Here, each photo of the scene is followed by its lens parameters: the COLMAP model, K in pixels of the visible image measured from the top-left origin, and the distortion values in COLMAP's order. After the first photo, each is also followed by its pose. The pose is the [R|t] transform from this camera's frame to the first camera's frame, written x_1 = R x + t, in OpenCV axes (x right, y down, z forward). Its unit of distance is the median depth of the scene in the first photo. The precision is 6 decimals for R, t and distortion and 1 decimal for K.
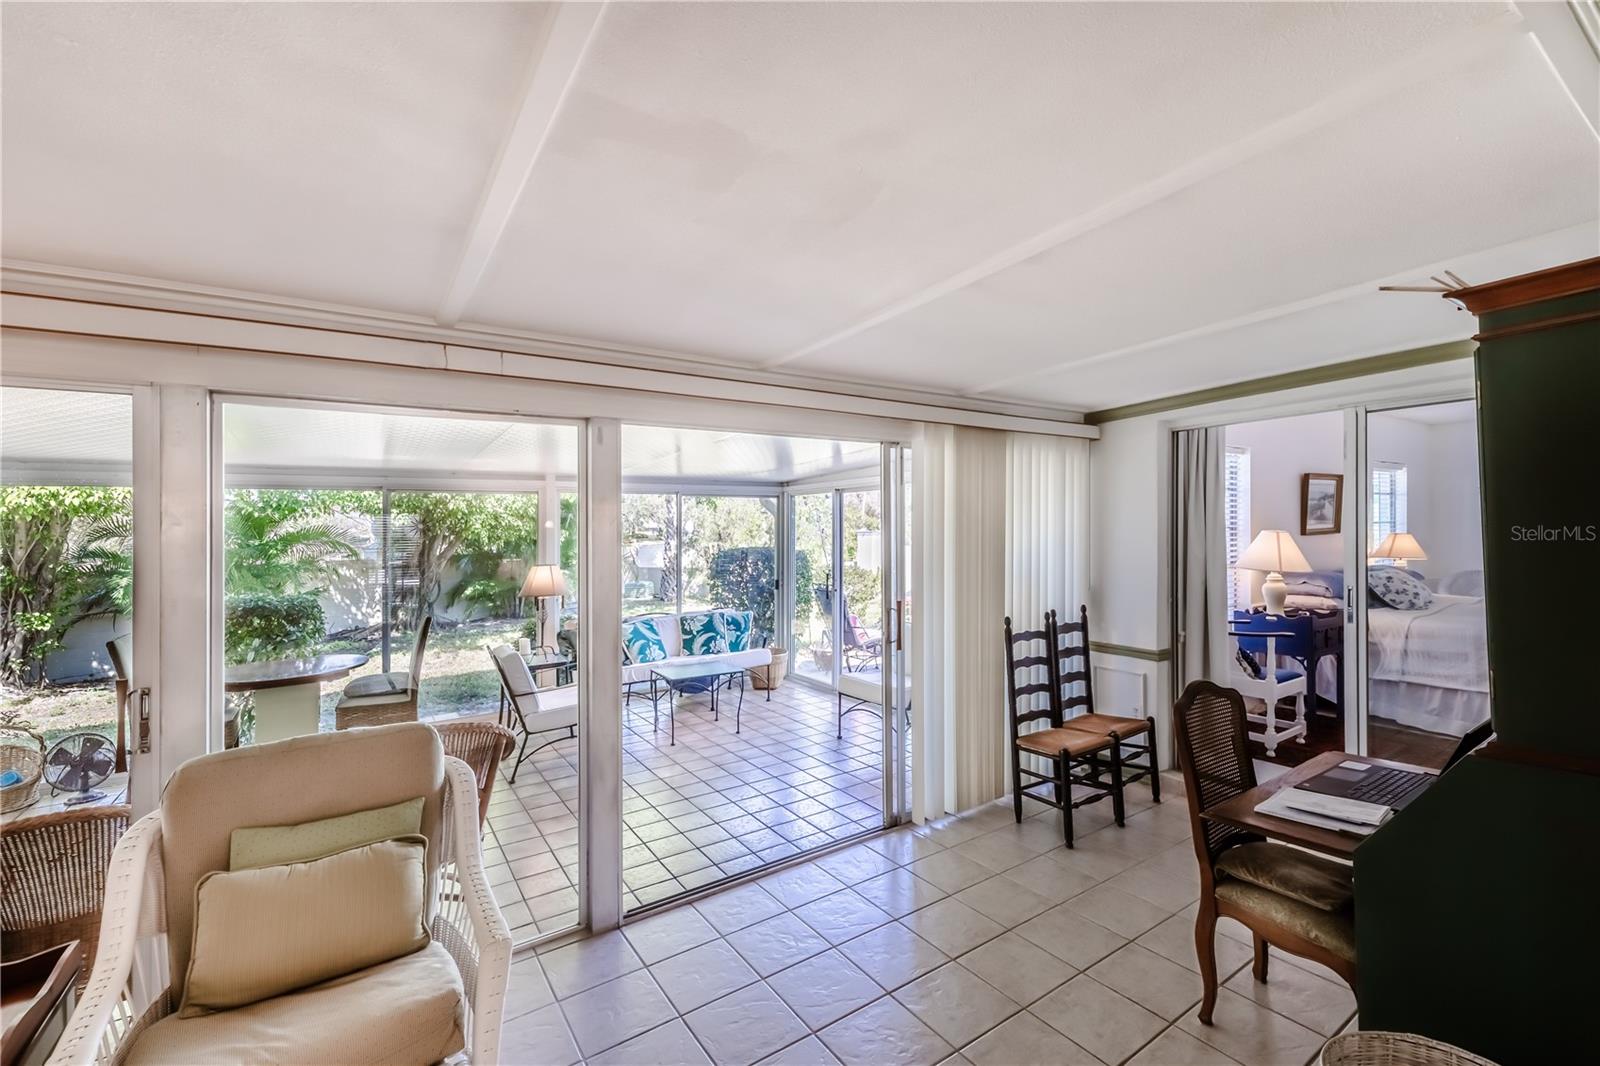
lens RADIAL K [[680.8, 0, 806.1], [0, 680.8, 534.8], [0, 0, 1]] dist [0.012013, -0.003406]
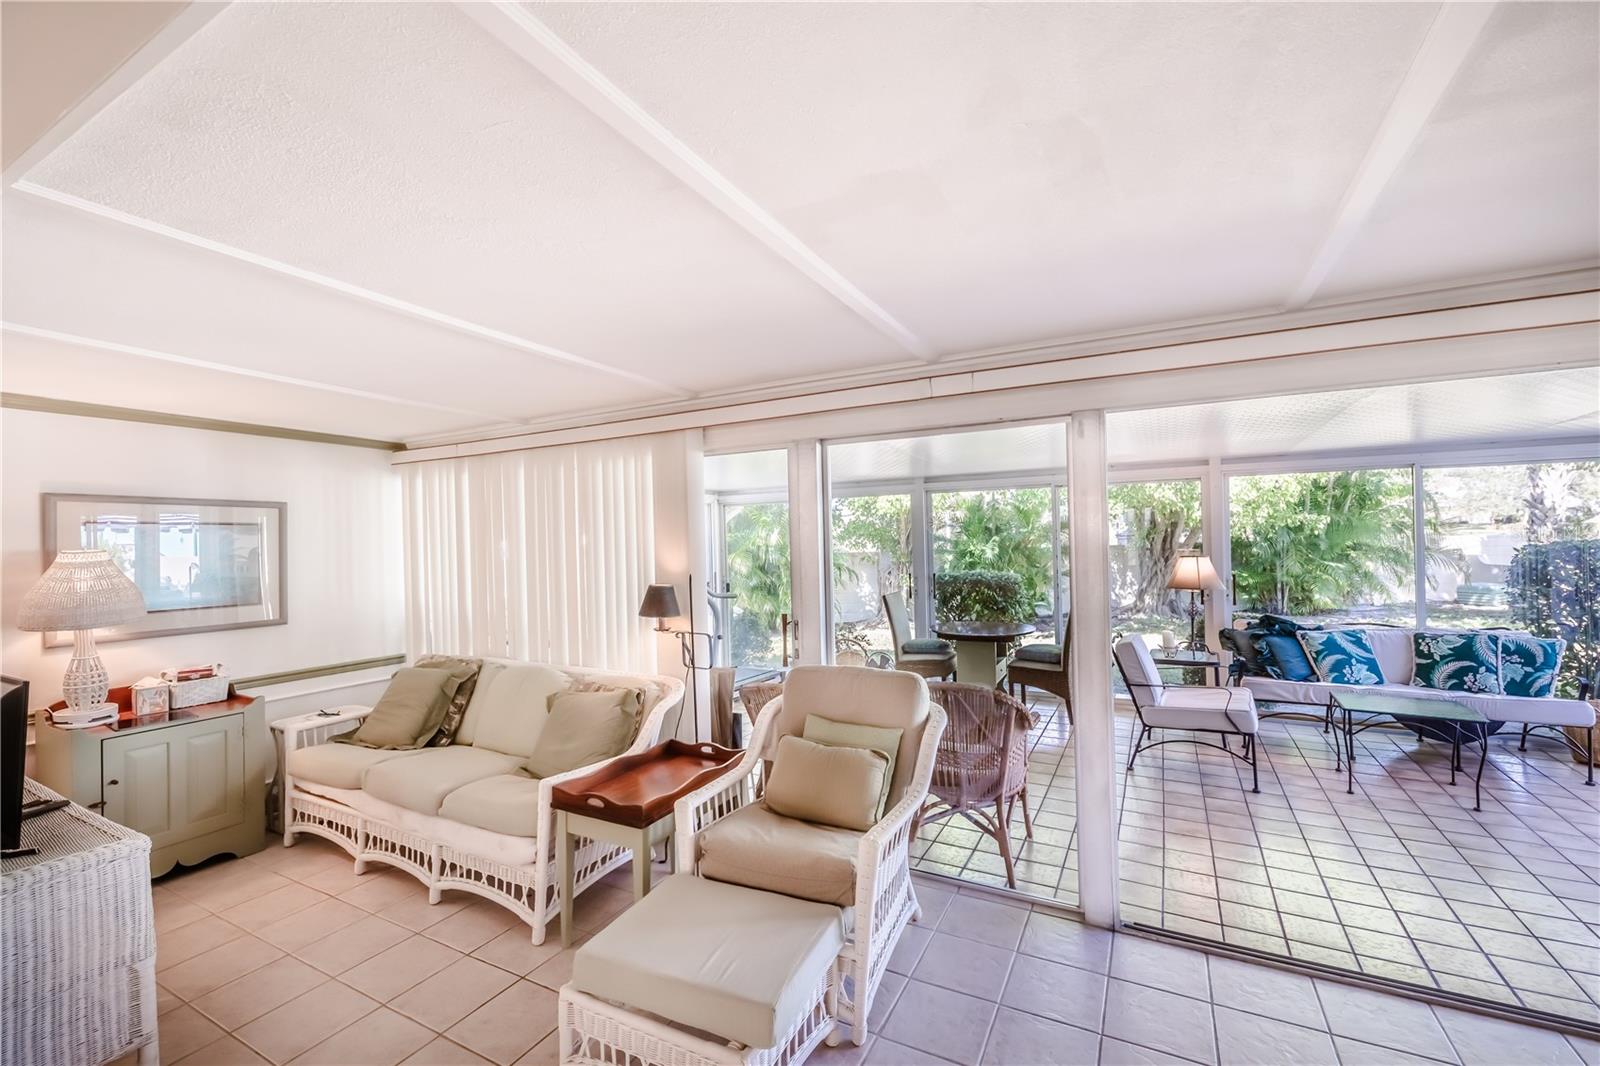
lens RADIAL K [[680.8, 0, 805.4], [0, 680.8, 534.9], [0, 0, 1]] dist [0.012013, -0.003406]
pose [[0.469282, 0.006121, -0.883027, 0.164664], [0.011575, 0.999847, 0.013082, -0.003024], [0.882973, -0.016360, 0.469139, 0.071869]]
